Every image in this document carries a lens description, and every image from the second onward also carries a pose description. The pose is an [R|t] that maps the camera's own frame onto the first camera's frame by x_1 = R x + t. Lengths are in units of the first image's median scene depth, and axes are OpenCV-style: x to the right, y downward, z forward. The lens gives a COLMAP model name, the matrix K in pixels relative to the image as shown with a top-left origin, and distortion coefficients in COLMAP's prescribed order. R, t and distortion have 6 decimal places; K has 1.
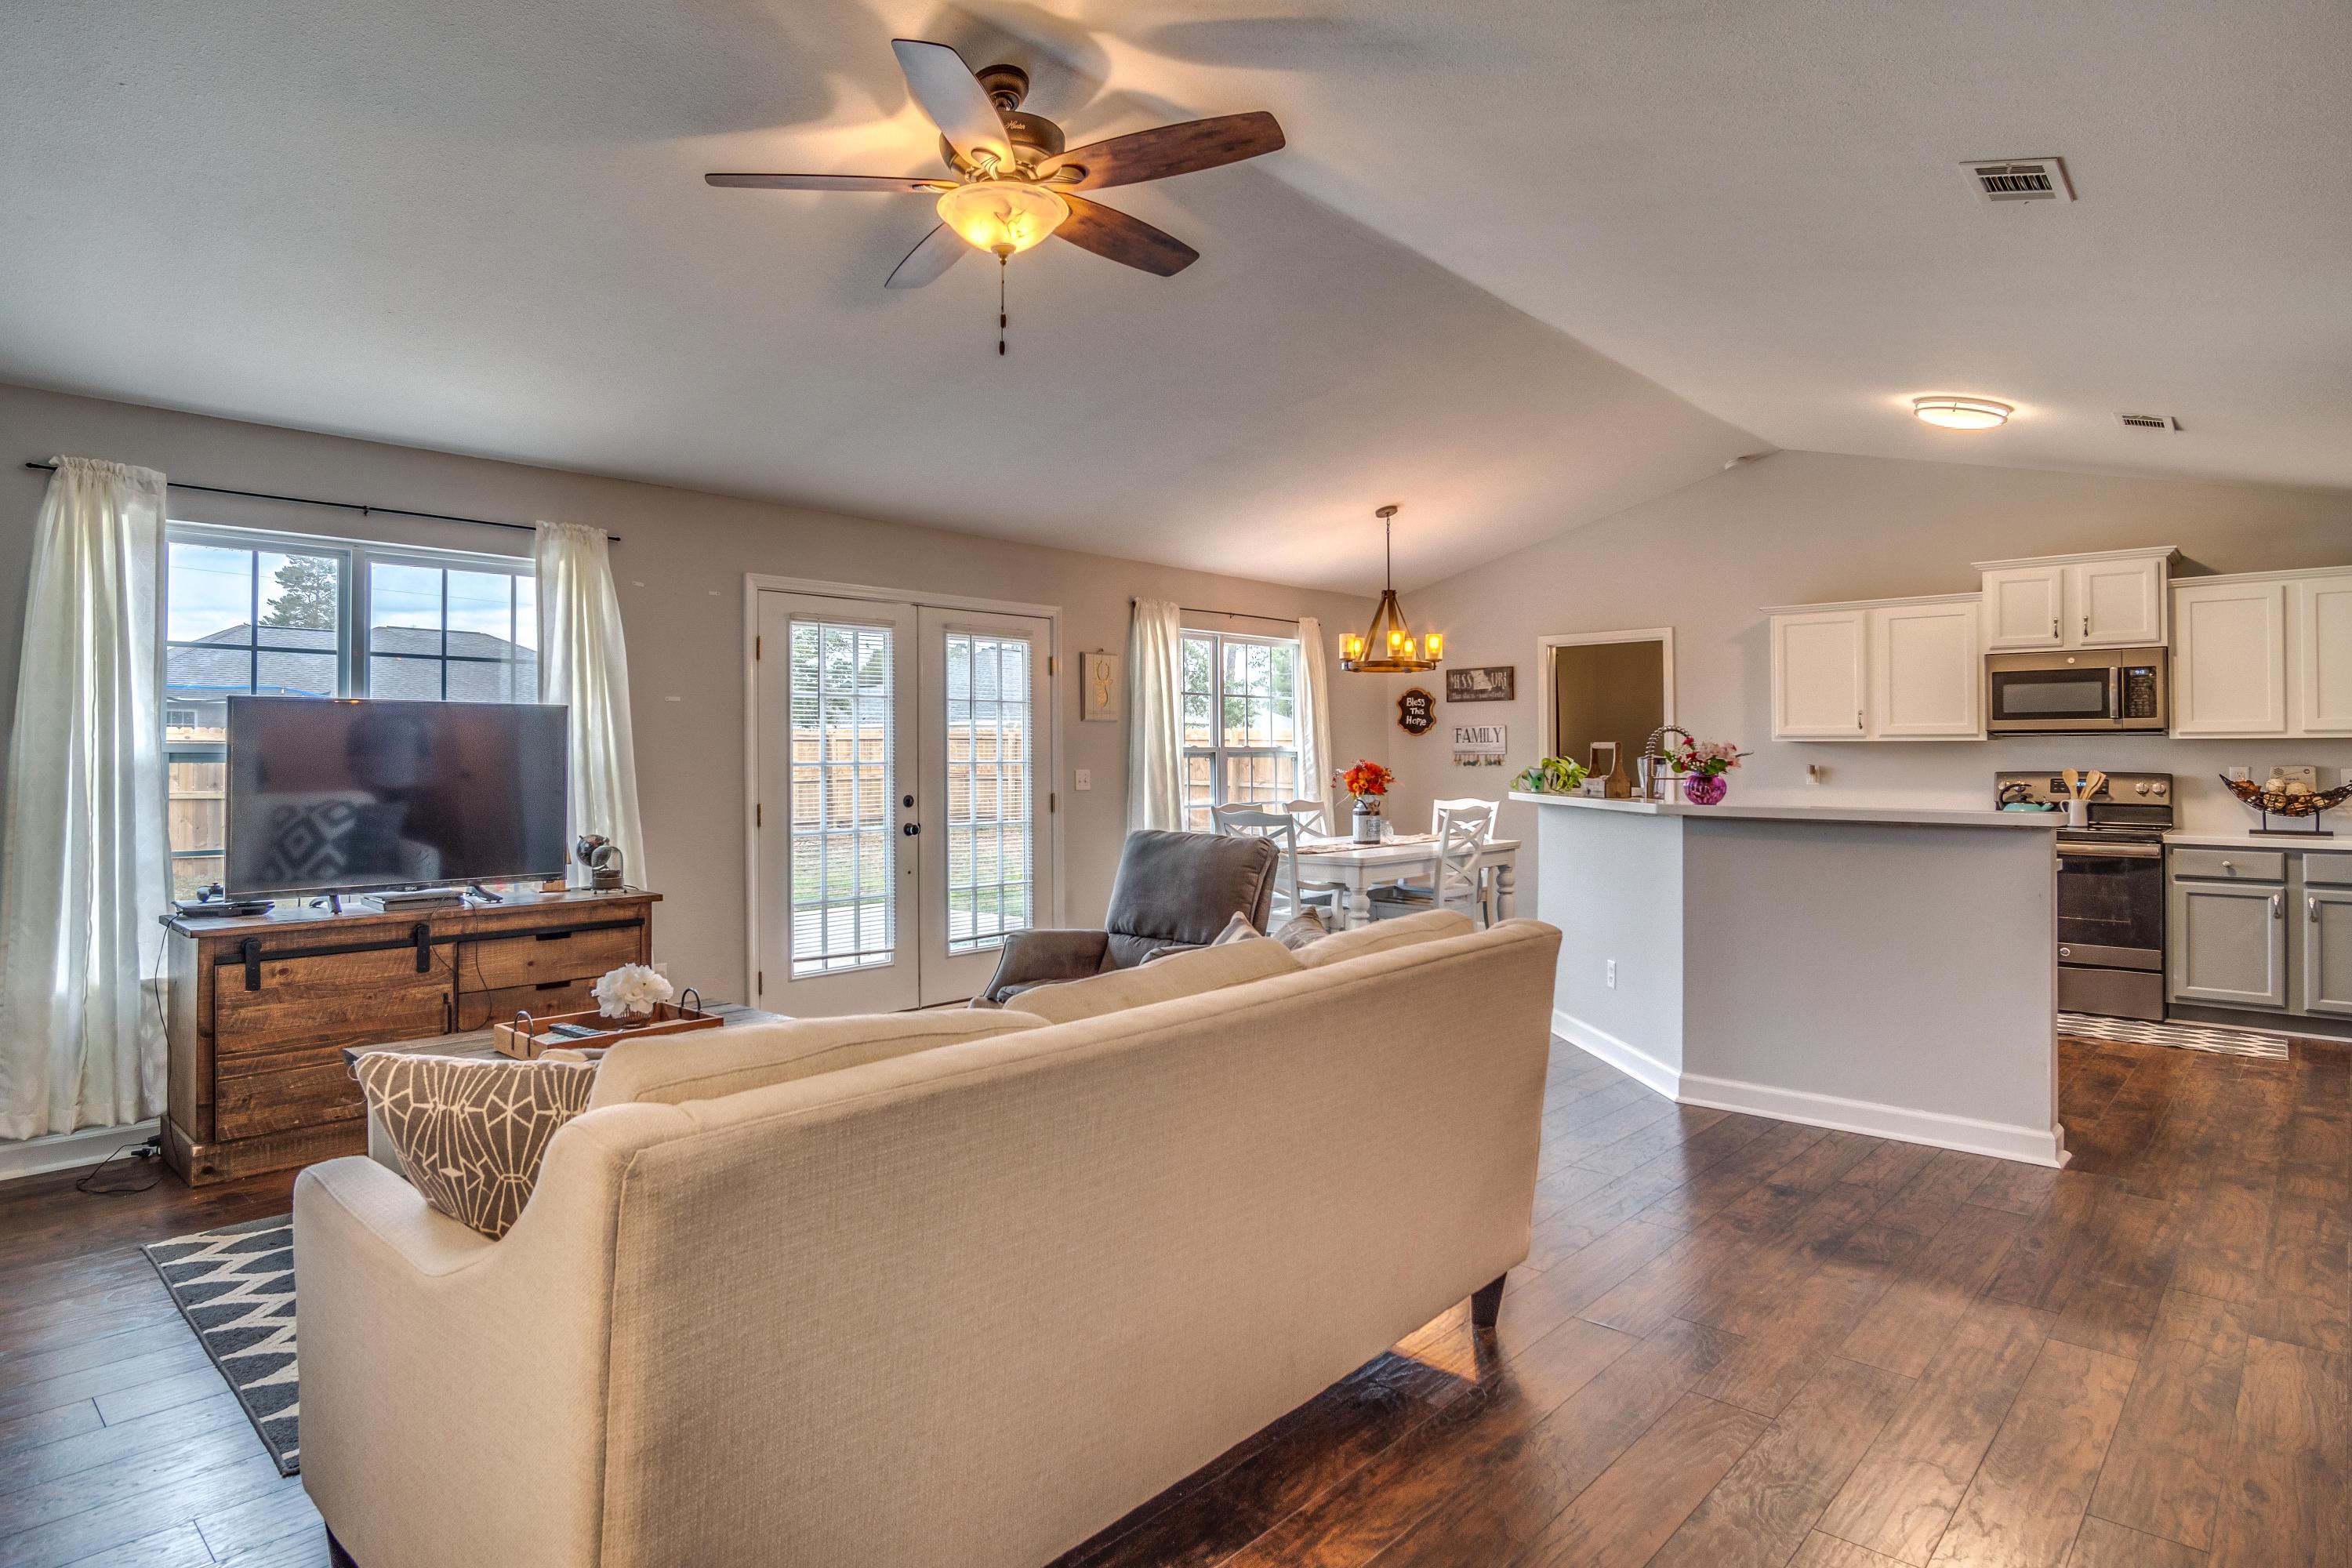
lens RADIAL K [[1256.1, 0, 1173.2], [0, 1256.1, 744.0], [0, 0, 1]] dist [-0.028948, -0.000600]
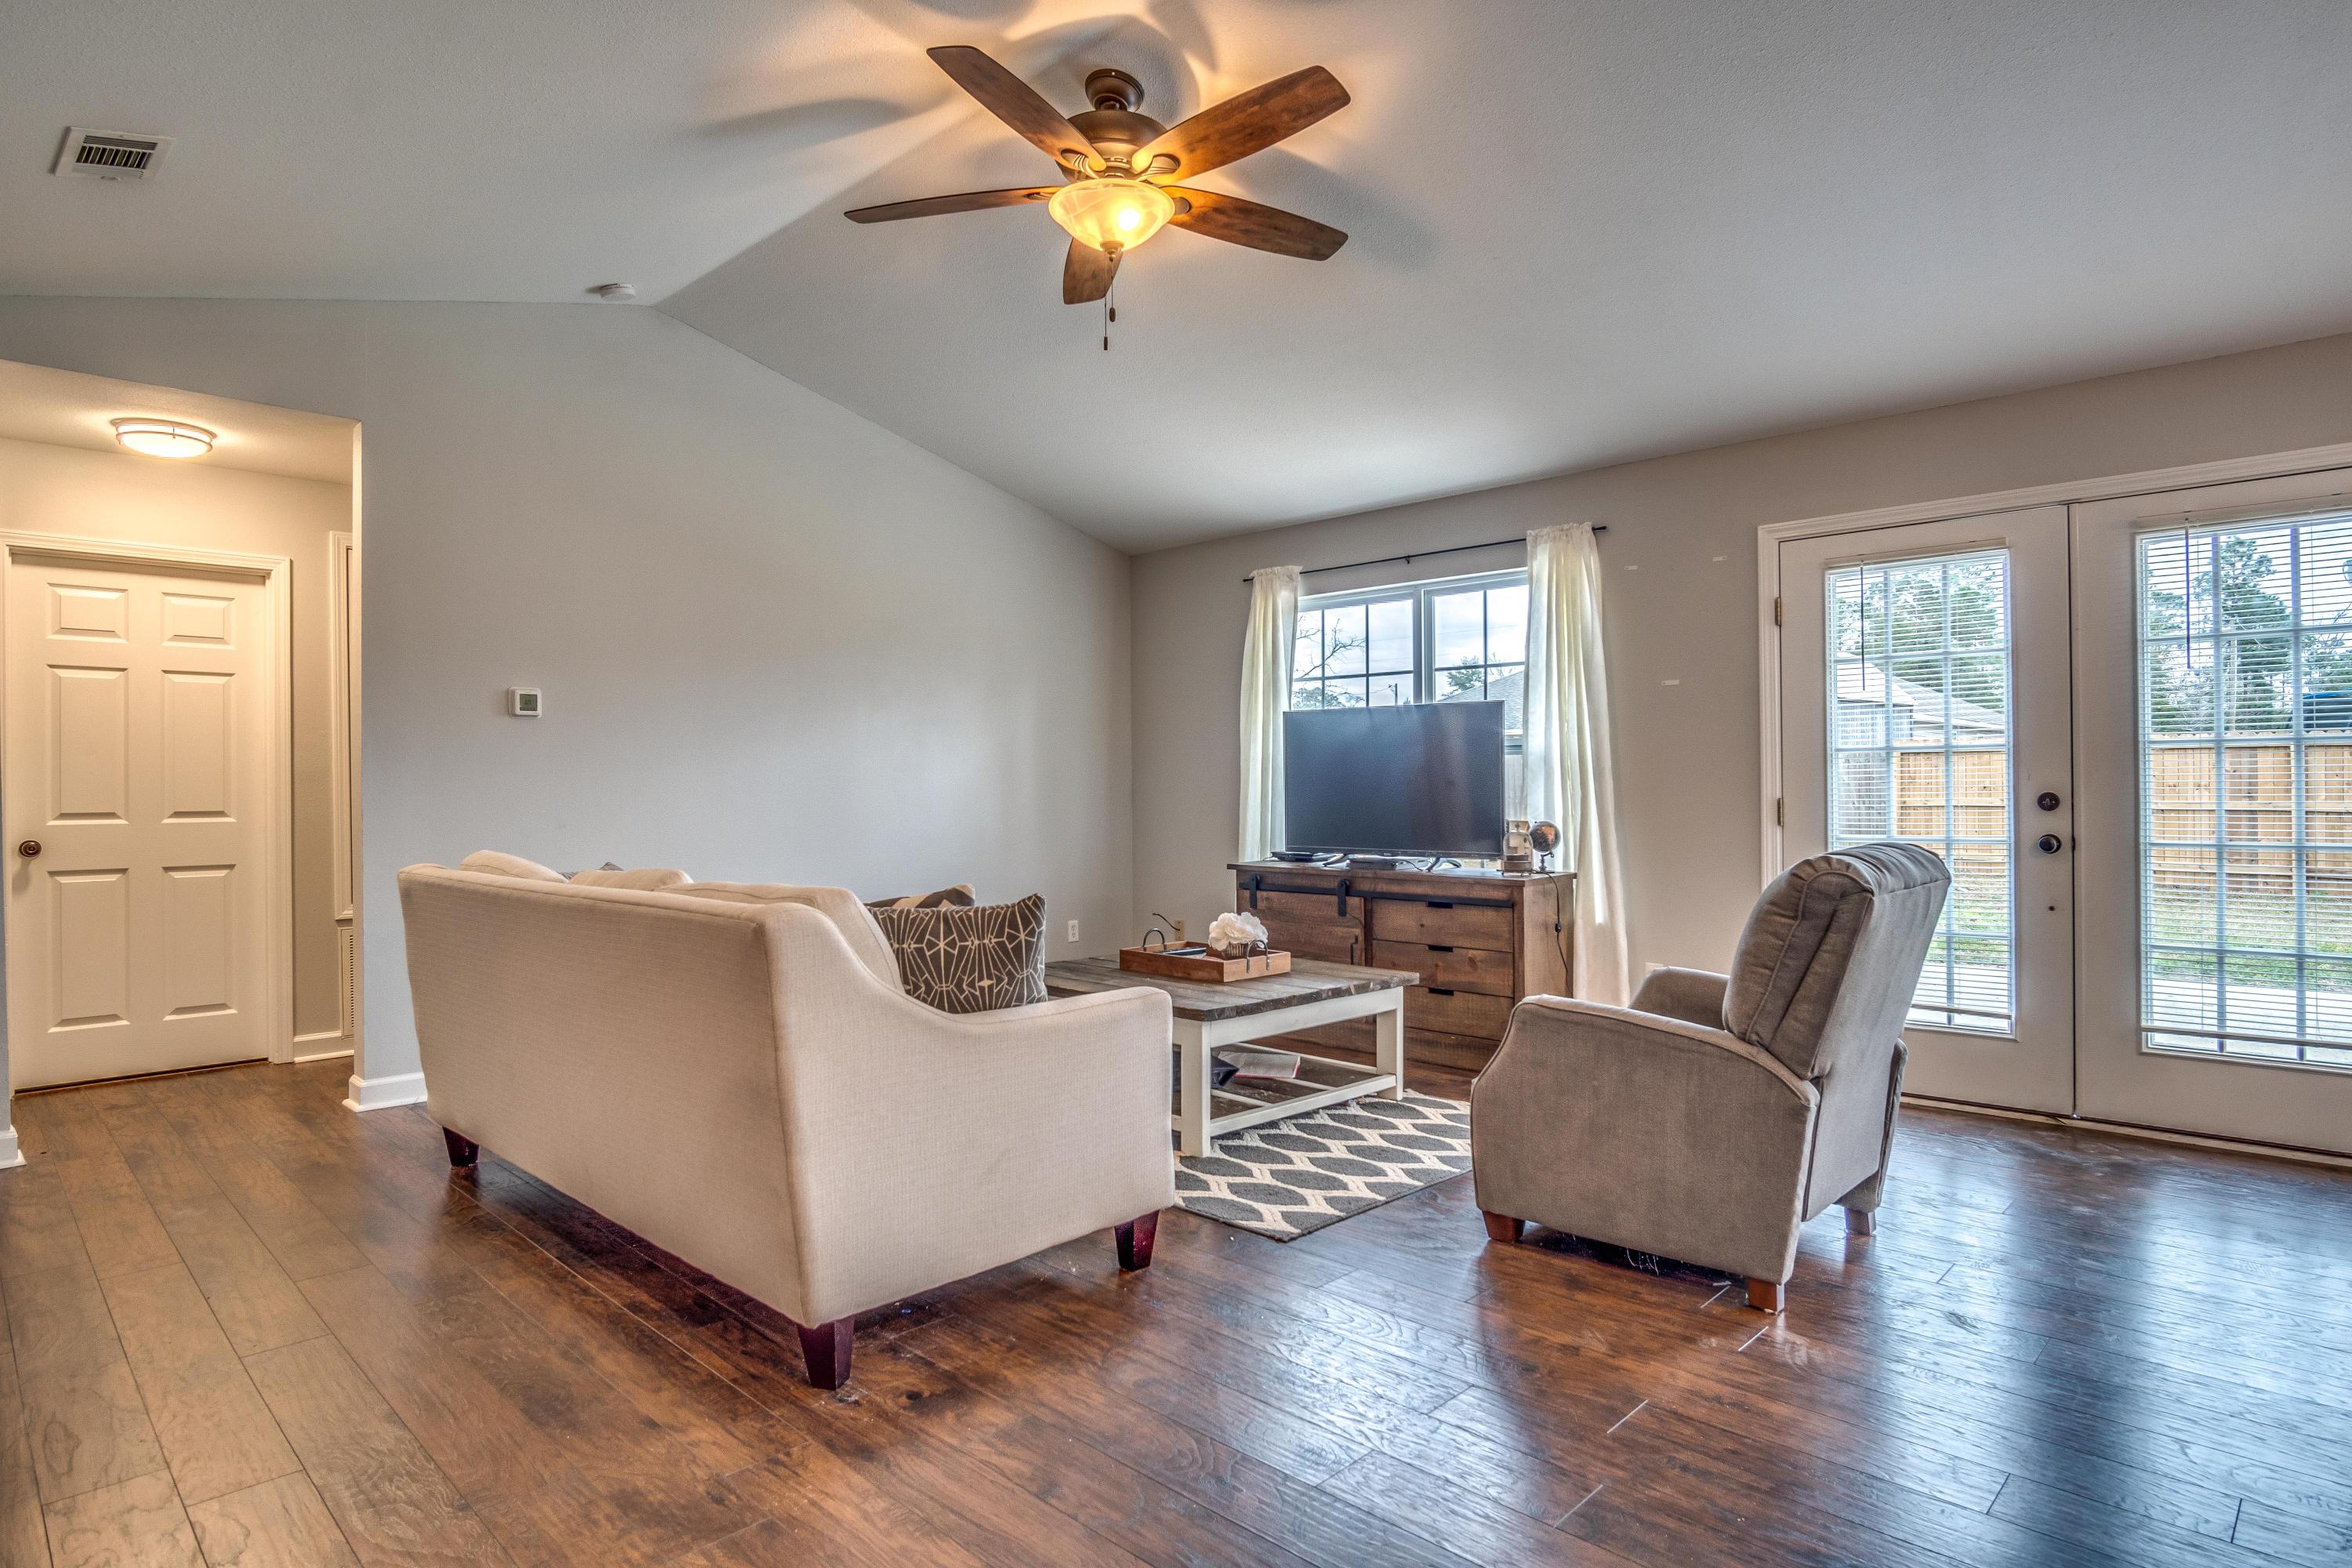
lens RADIAL K [[1300.1, 0, 1164.7], [0, 1300.1, 787.2], [0, 0, 1]] dist [-0.022280, 0.000628]
pose [[-0.023814, 0.001653, -0.999715, 0.678816], [0.018912, 0.999820, 0.001202, 0.039624], [0.999538, -0.018878, -0.023841, 0.762351]]
